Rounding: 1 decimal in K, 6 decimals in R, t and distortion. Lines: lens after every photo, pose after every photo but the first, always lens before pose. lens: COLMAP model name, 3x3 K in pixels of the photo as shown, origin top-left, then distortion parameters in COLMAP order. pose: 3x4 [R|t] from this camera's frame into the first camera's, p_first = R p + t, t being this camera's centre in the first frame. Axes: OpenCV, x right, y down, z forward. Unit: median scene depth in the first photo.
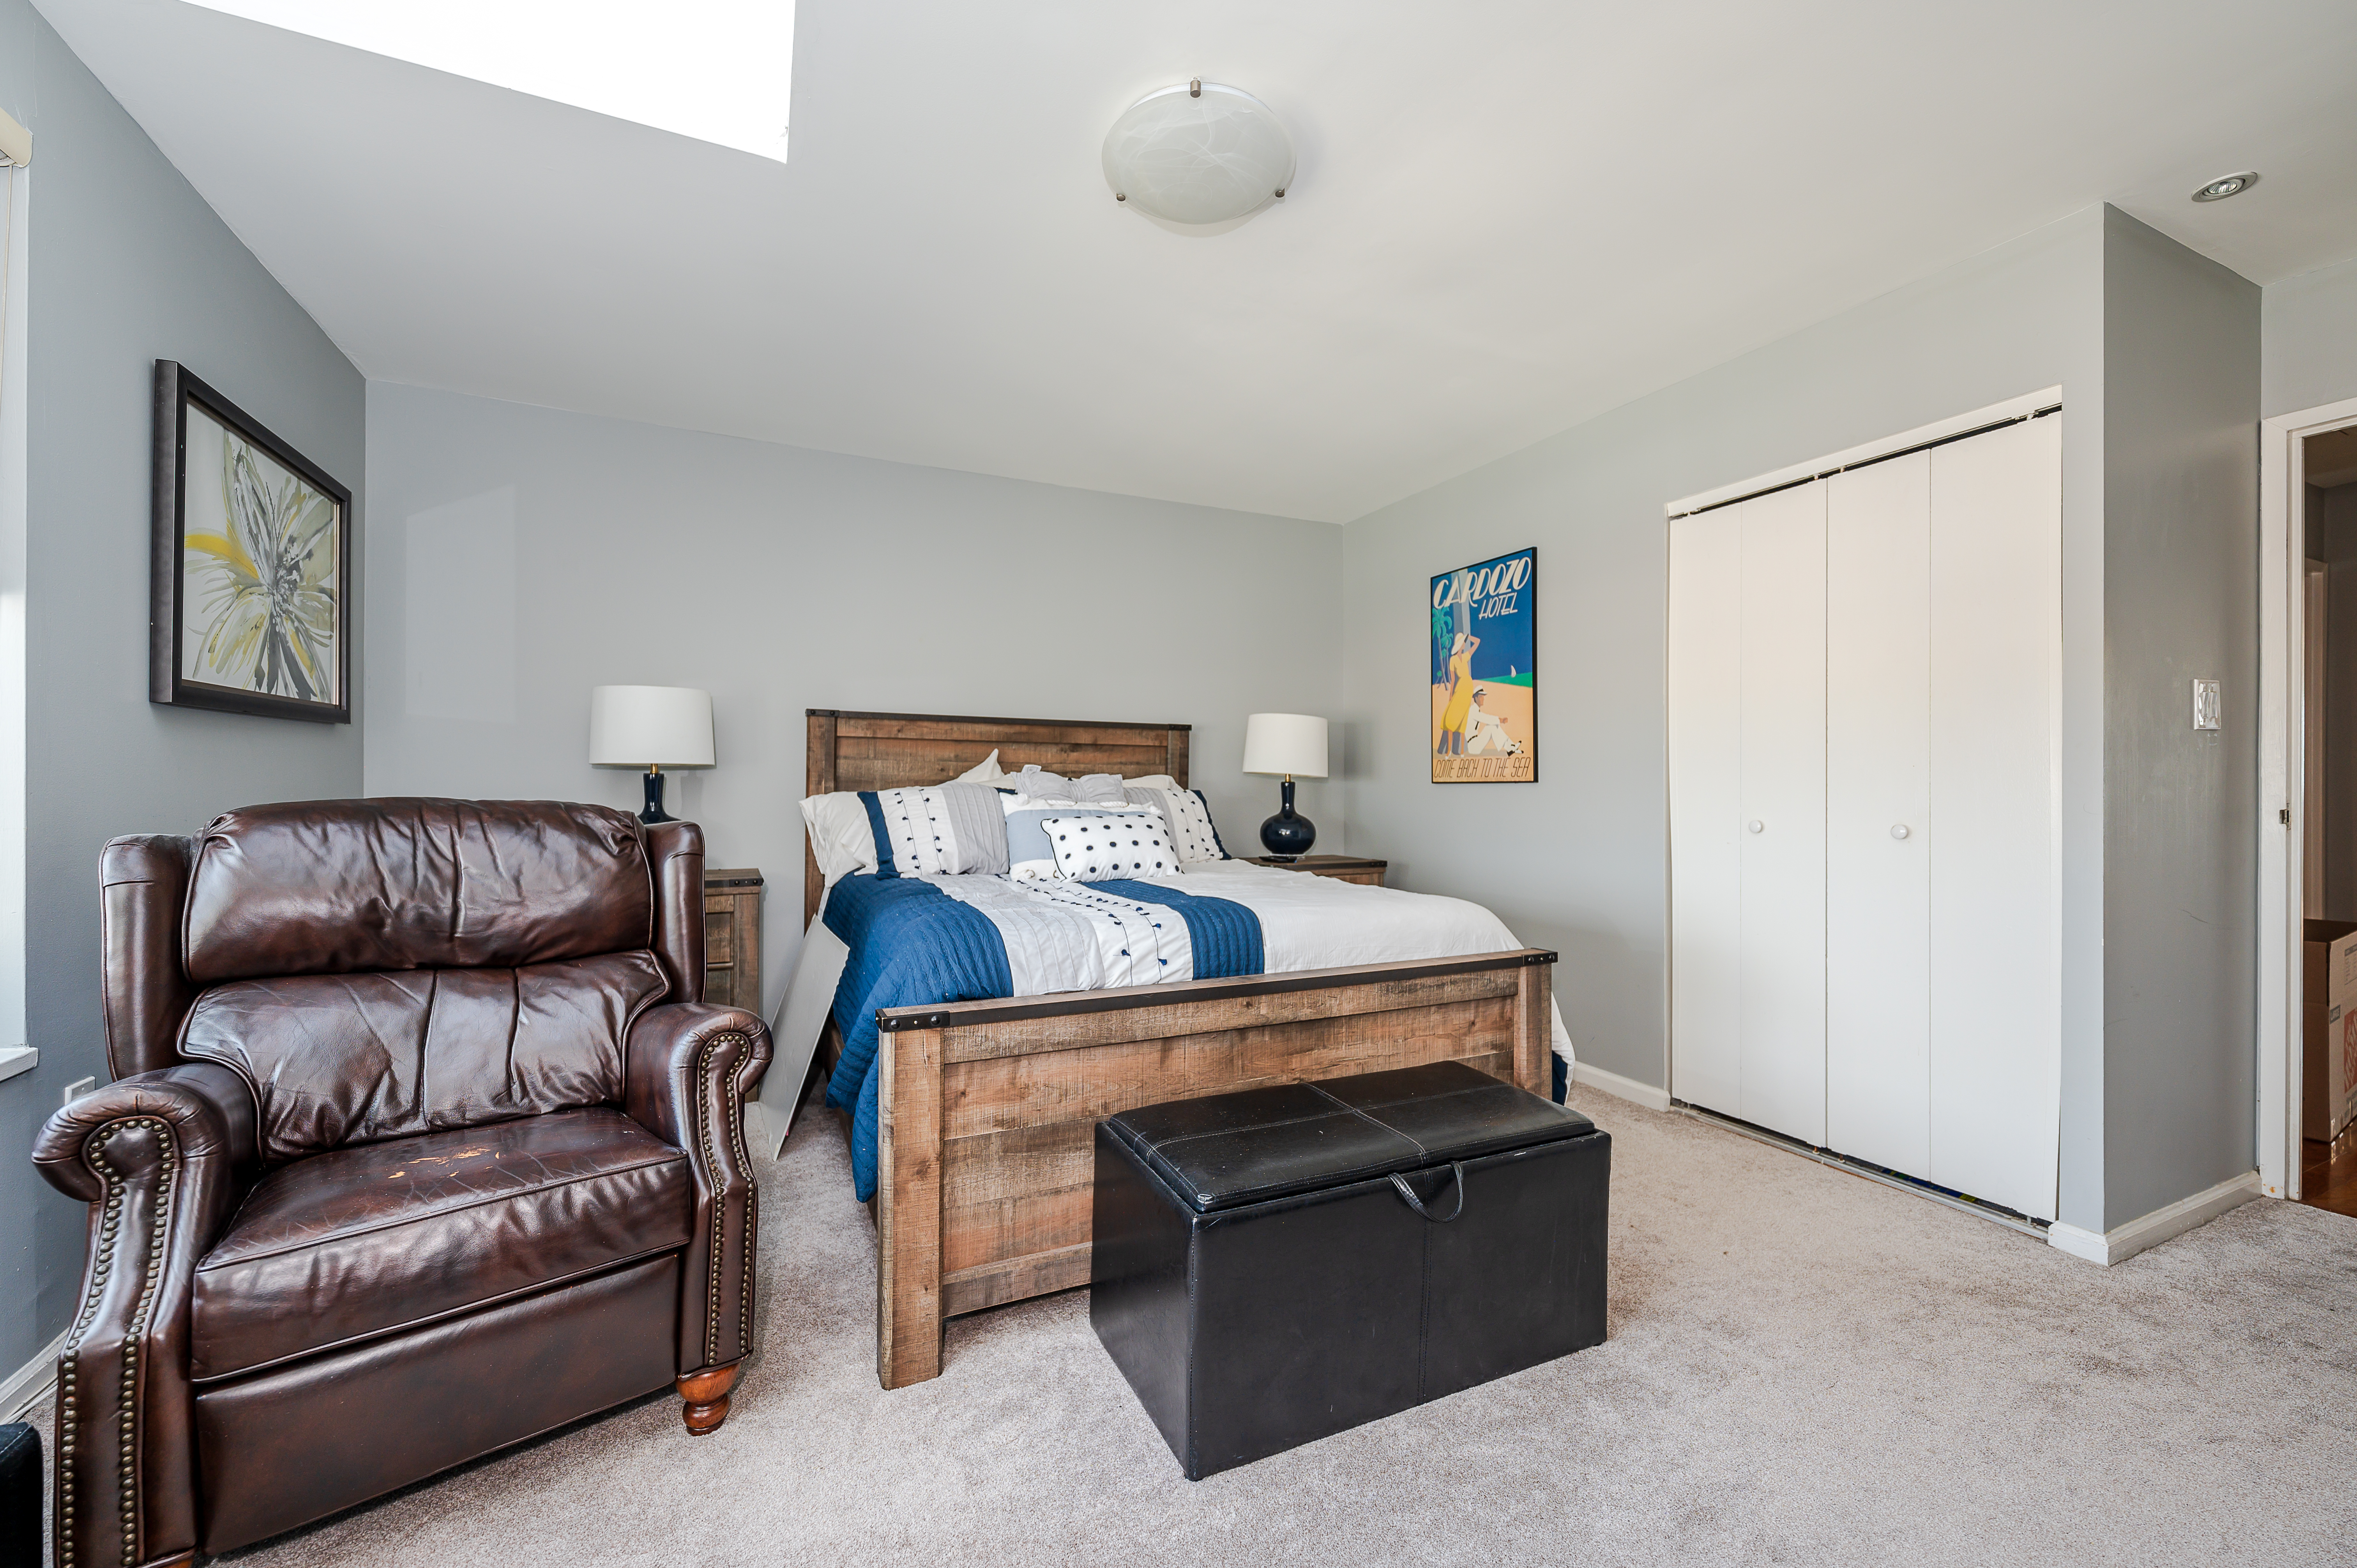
lens RADIAL K [[939.7, 0, 1183.4], [0, 939.7, 782.4], [0, 0, 1]] dist [0.000347, 0.000834]
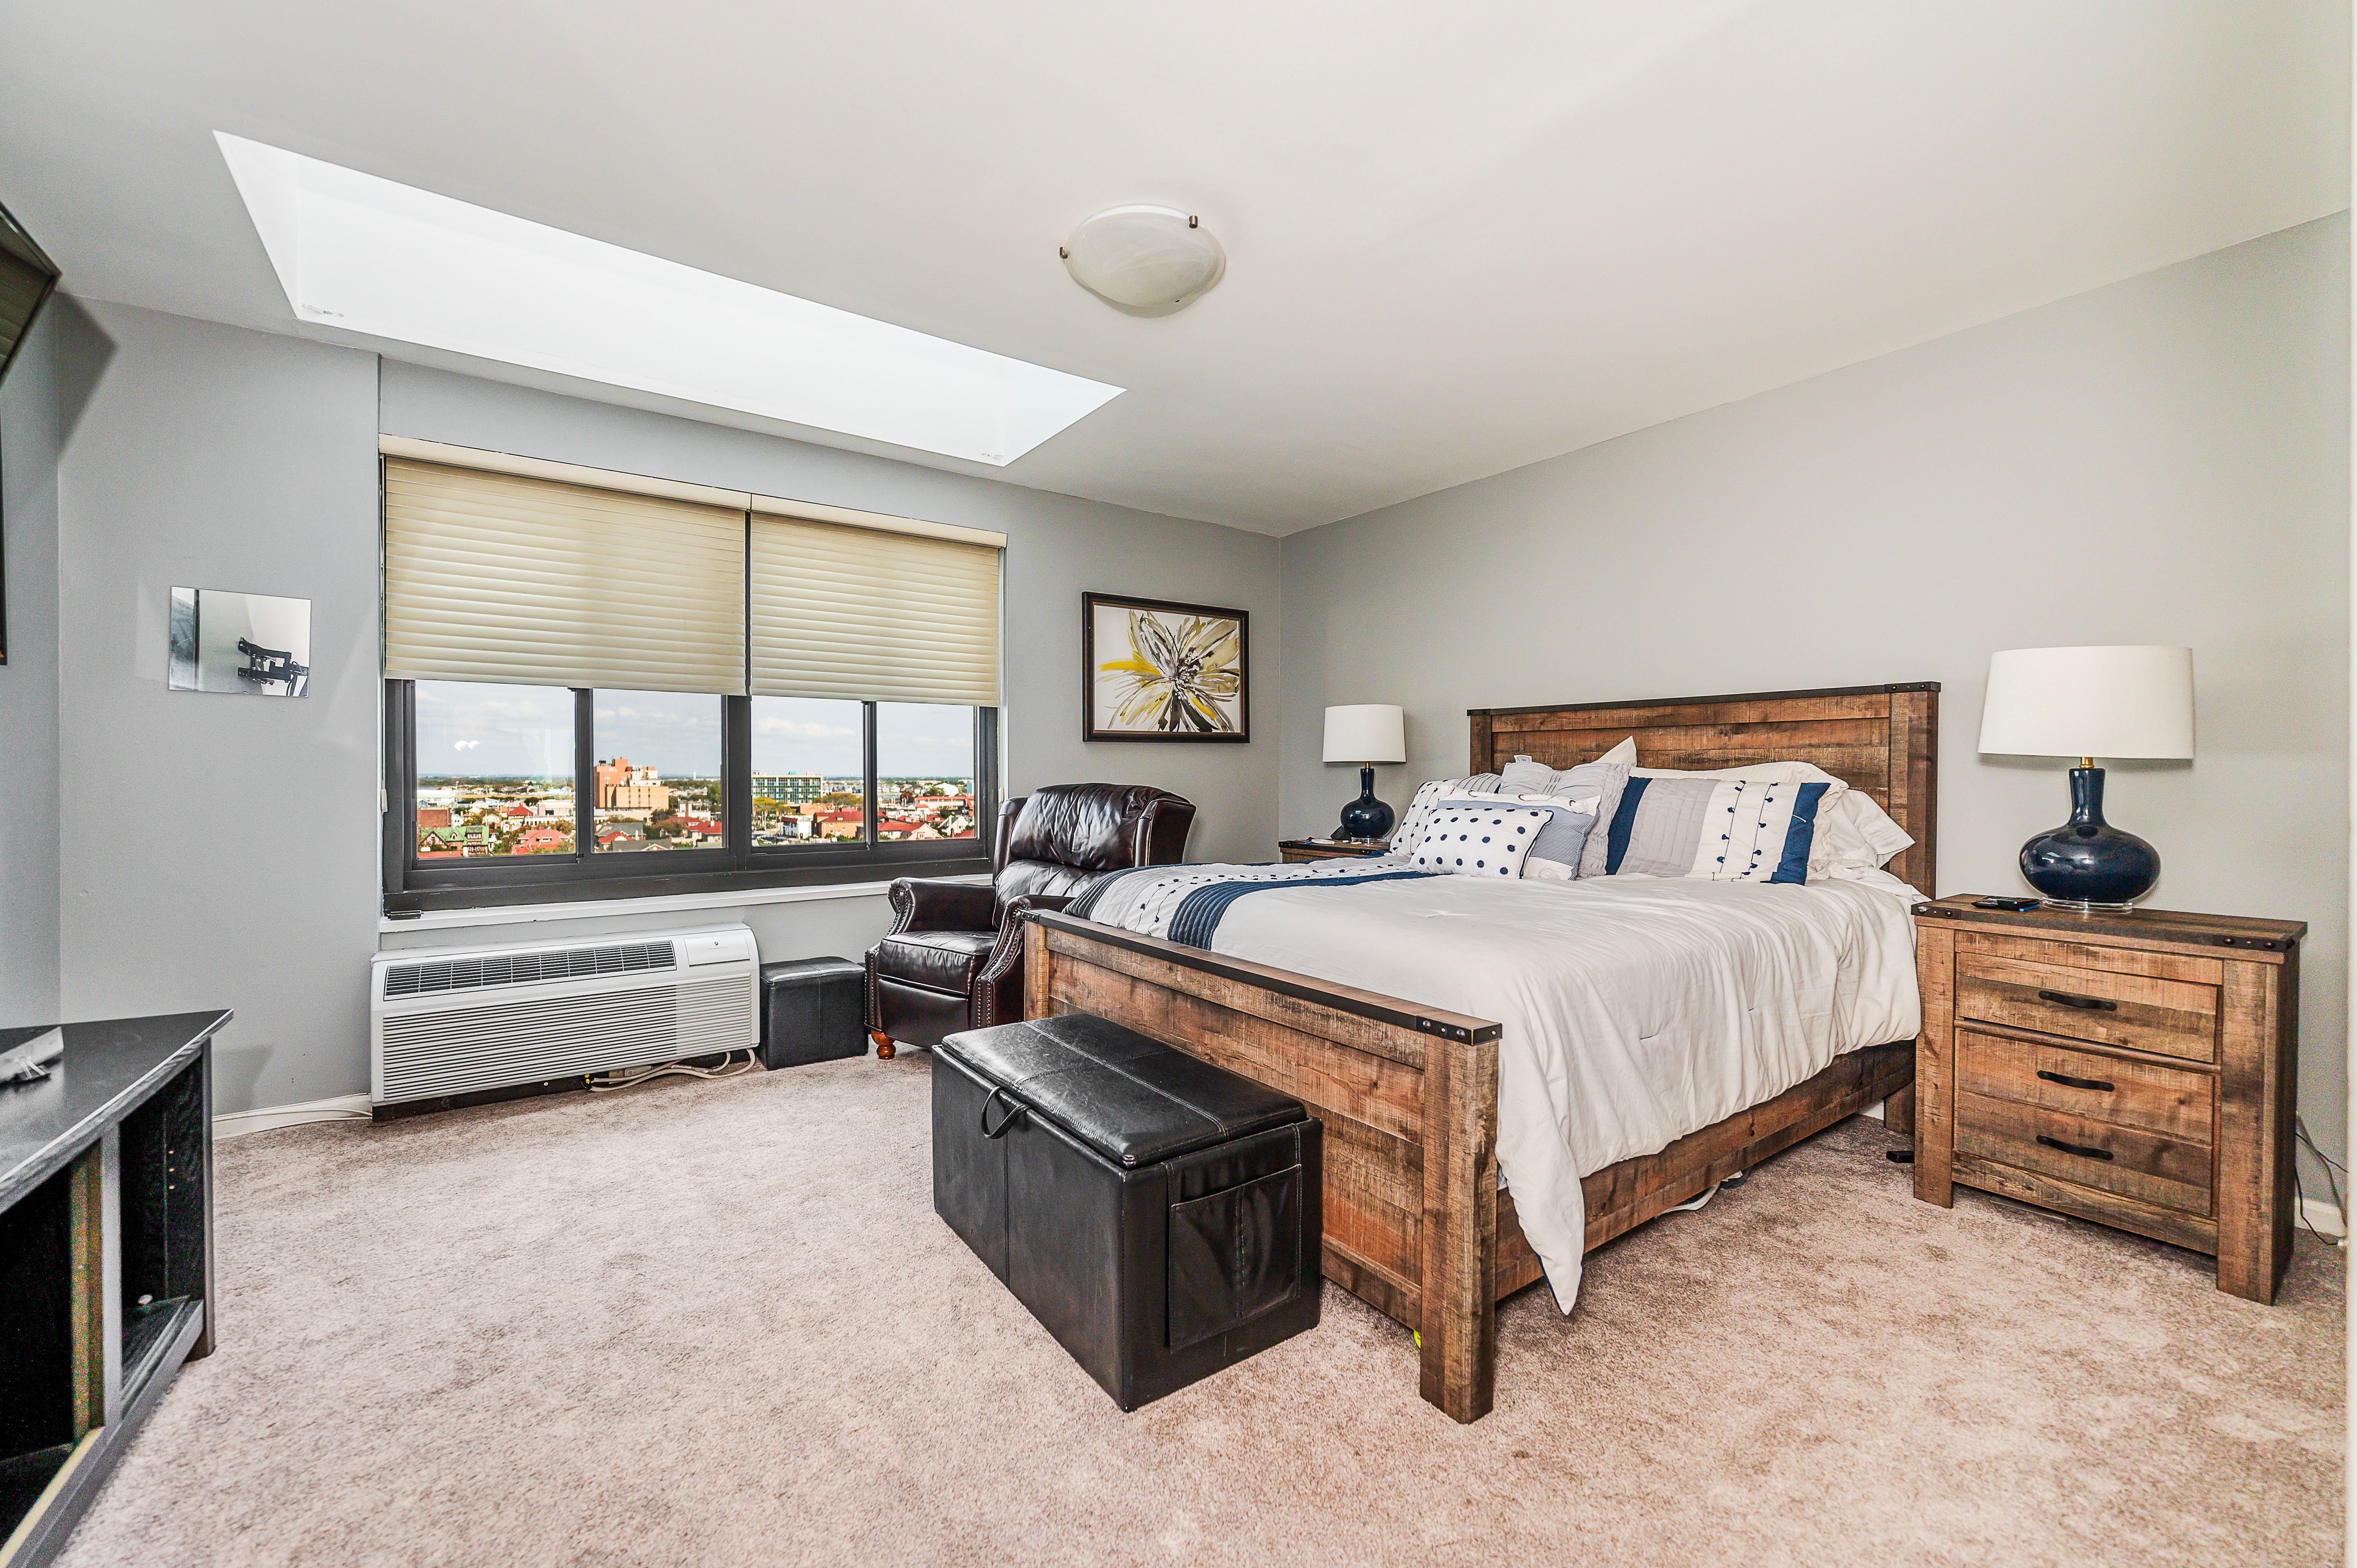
lens RADIAL K [[939.7, 0, 1178.4], [0, 939.7, 788.1], [0, 0, 1]] dist [0.000347, 0.000834]
pose [[0.172648, 0.008387, -0.984948, 0.990759], [0.004237, 0.999948, 0.009258, 0.006646], [0.984974, -0.005772, 0.172604, 0.681204]]
